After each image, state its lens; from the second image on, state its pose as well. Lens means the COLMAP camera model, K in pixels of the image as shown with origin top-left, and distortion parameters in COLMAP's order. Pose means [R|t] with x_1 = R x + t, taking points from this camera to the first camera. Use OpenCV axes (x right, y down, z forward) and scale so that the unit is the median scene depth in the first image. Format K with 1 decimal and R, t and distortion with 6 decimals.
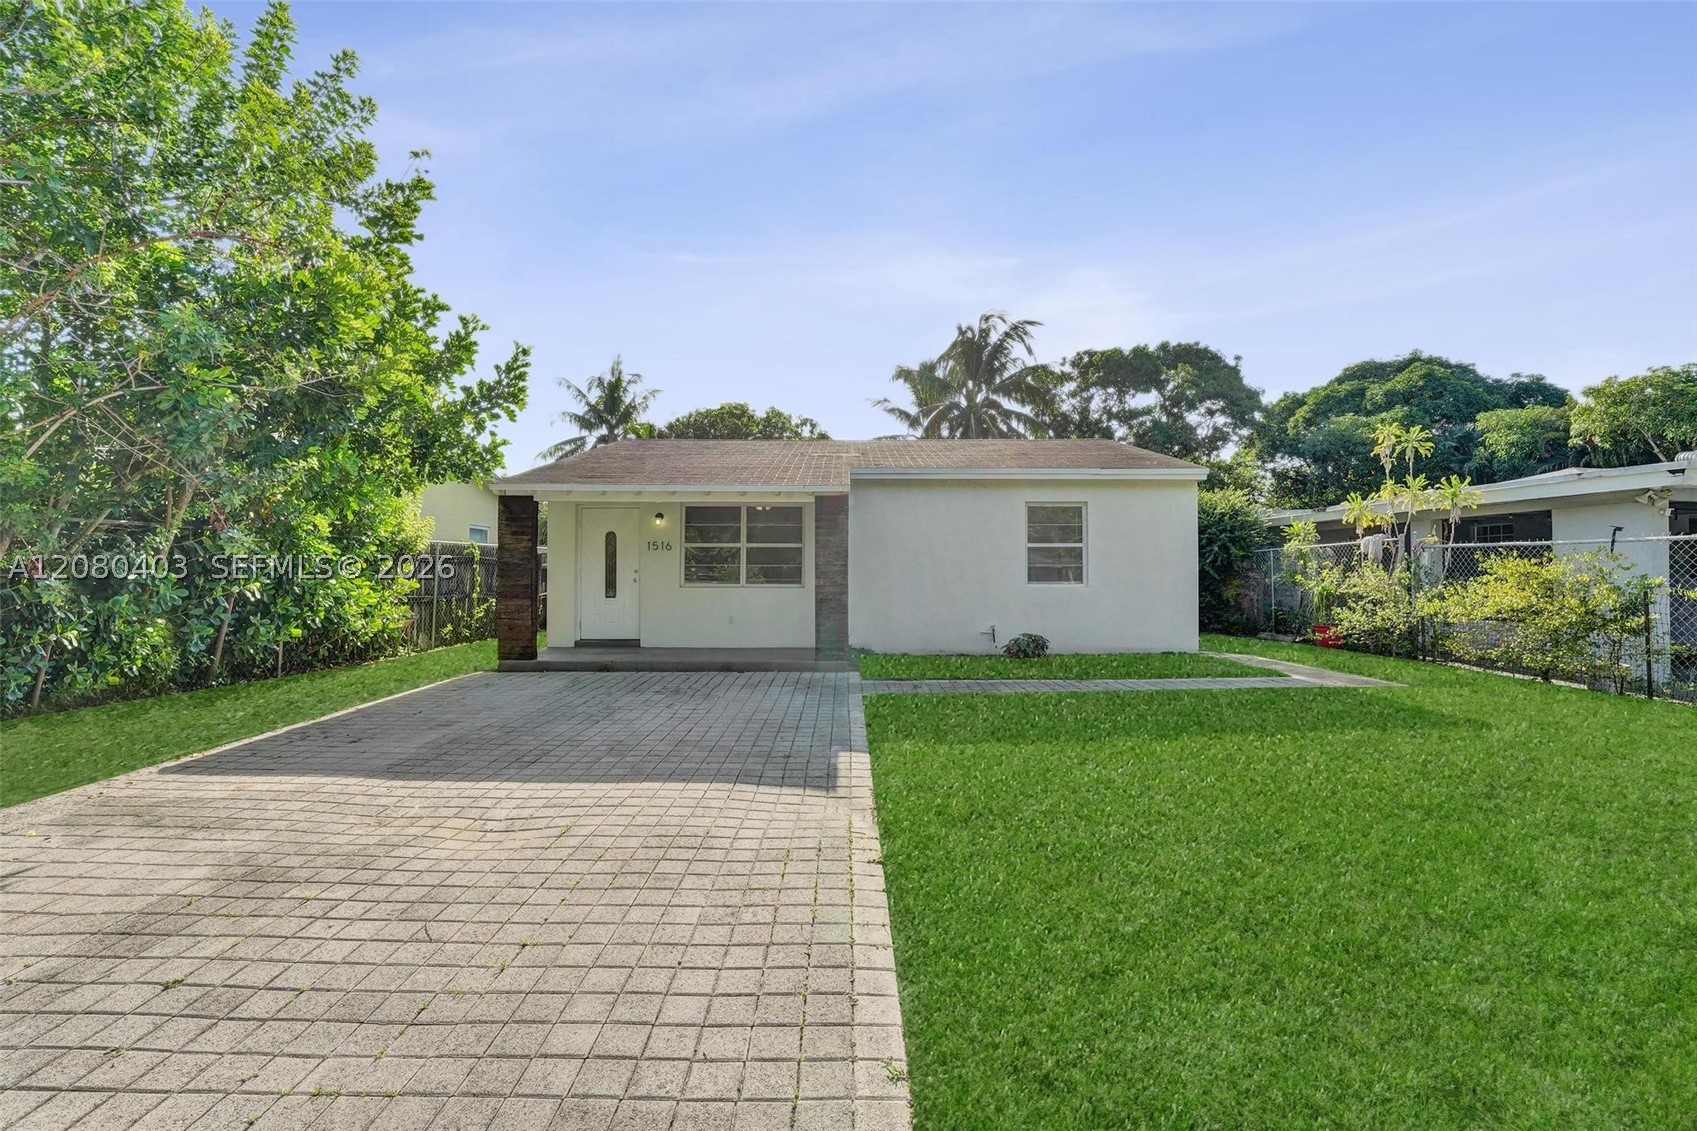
lens RADIAL K [[692.9, 0, 841.8], [0, 692.9, 562.6], [0, 0, 1]] dist [-0.019901, 0.000122]
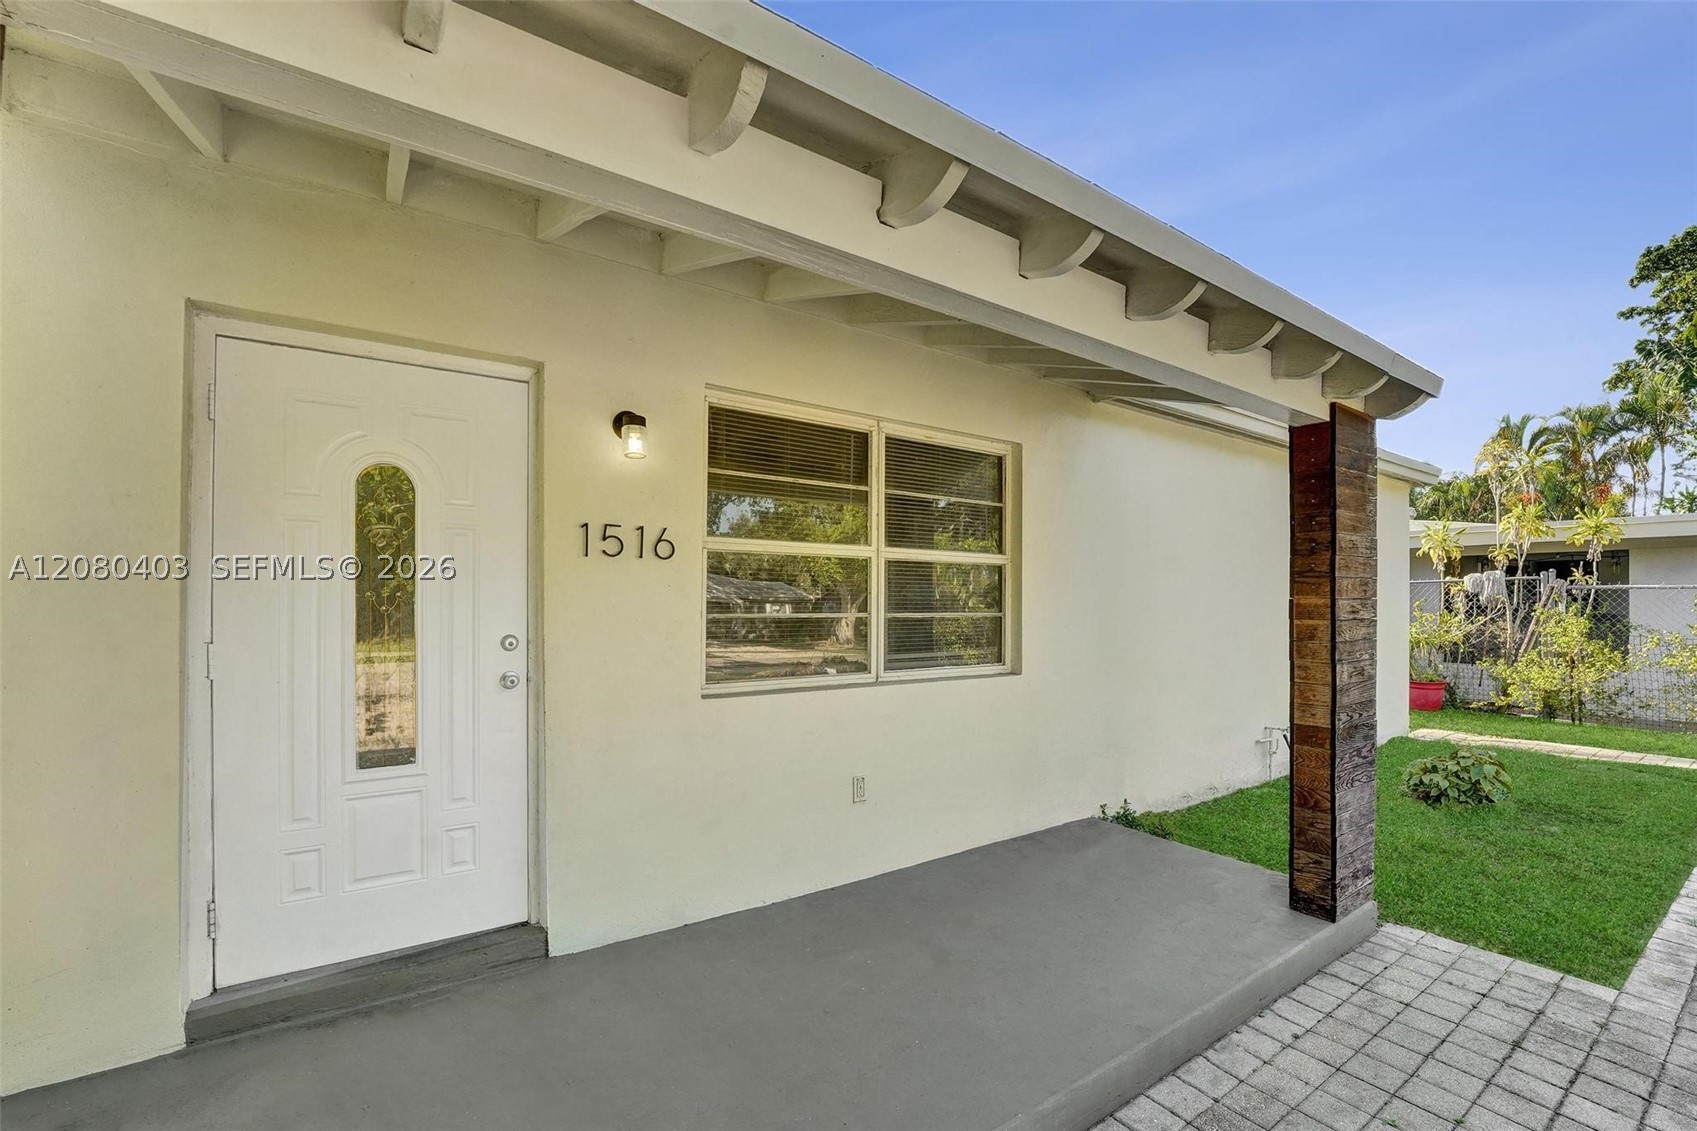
lens RADIAL K [[720.6, 0, 854.6], [0, 720.6, 602.2], [0, 0, 1]] dist [-0.025581, 0.000096]
pose [[0.825406, 0.001518, 0.564538, -0.338243], [-0.007689, 0.999934, 0.008553, -0.004920], [-0.564488, -0.011400, 0.825363, 0.727320]]
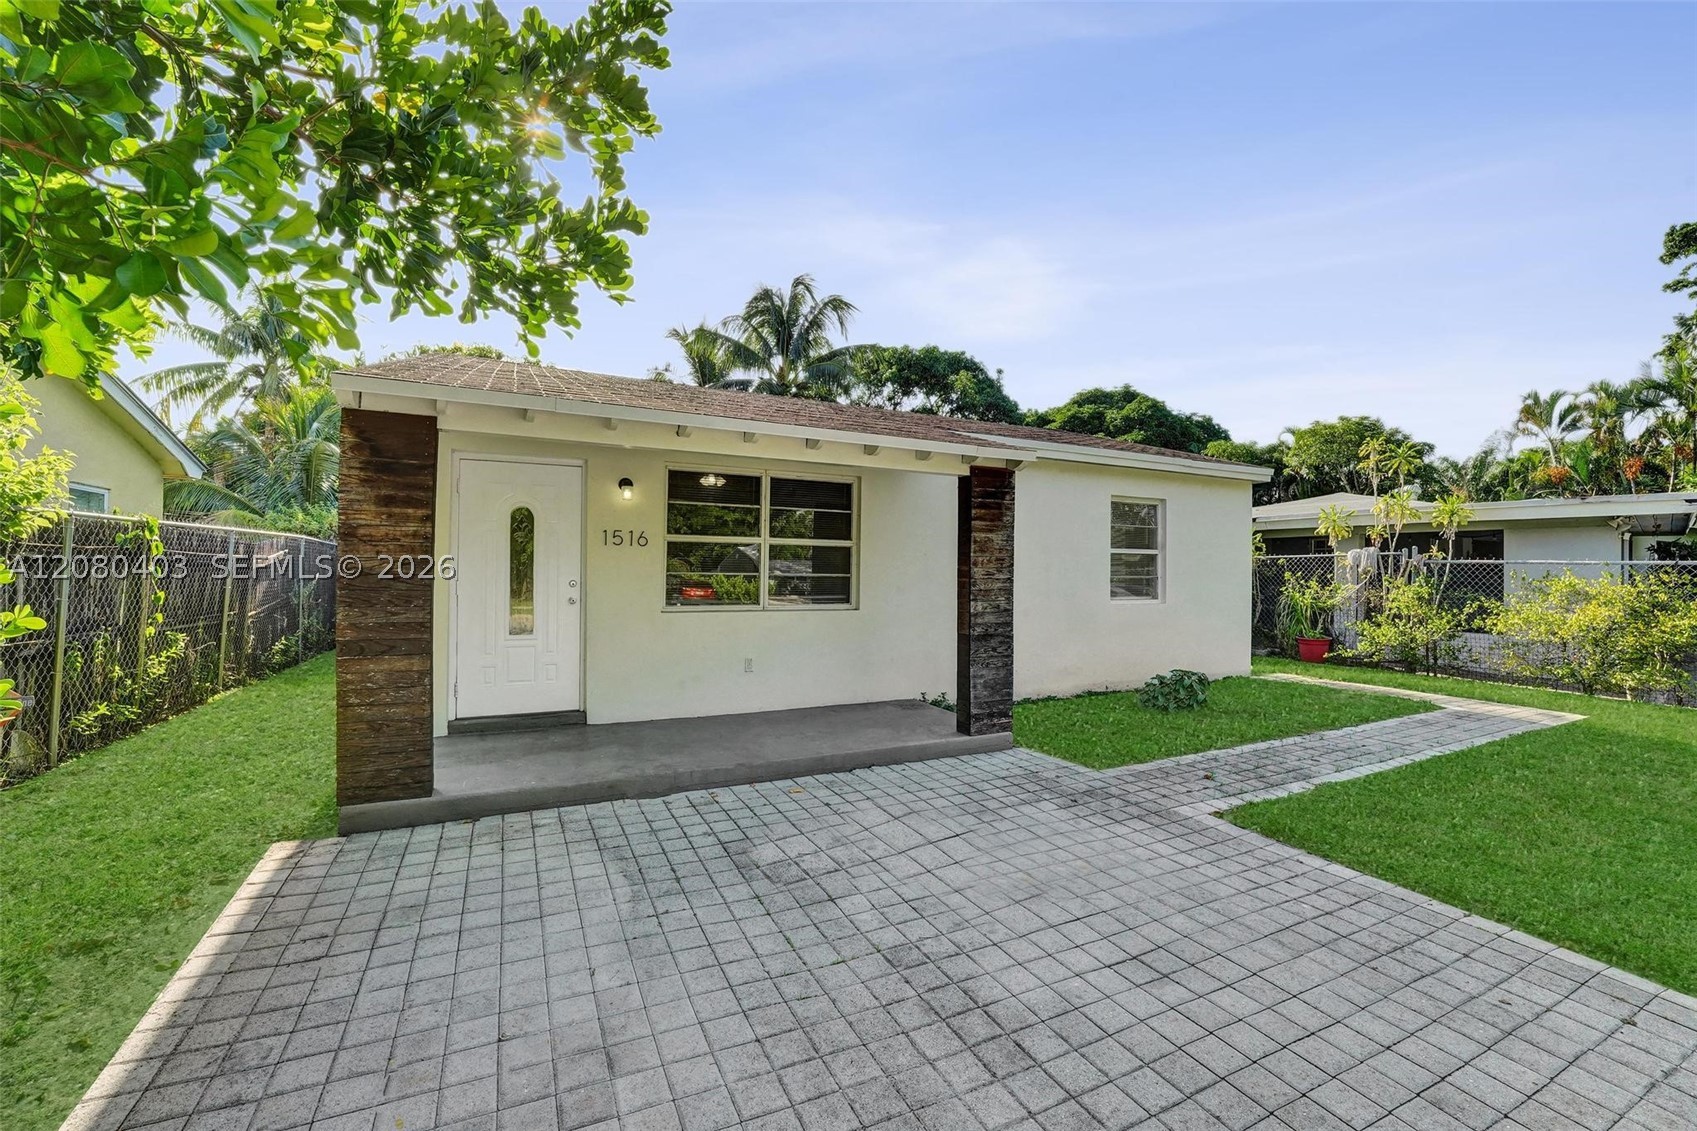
lens RADIAL K [[705.5, 0, 844.8], [0, 705.5, 566.4], [0, 0, 1]] dist [-0.027889, 0.000130]
pose [[0.900503, 0.011649, 0.434694, -0.343886], [-0.016496, 0.999837, 0.007380, -0.008692], [-0.434537, -0.013817, 0.900548, 0.417462]]
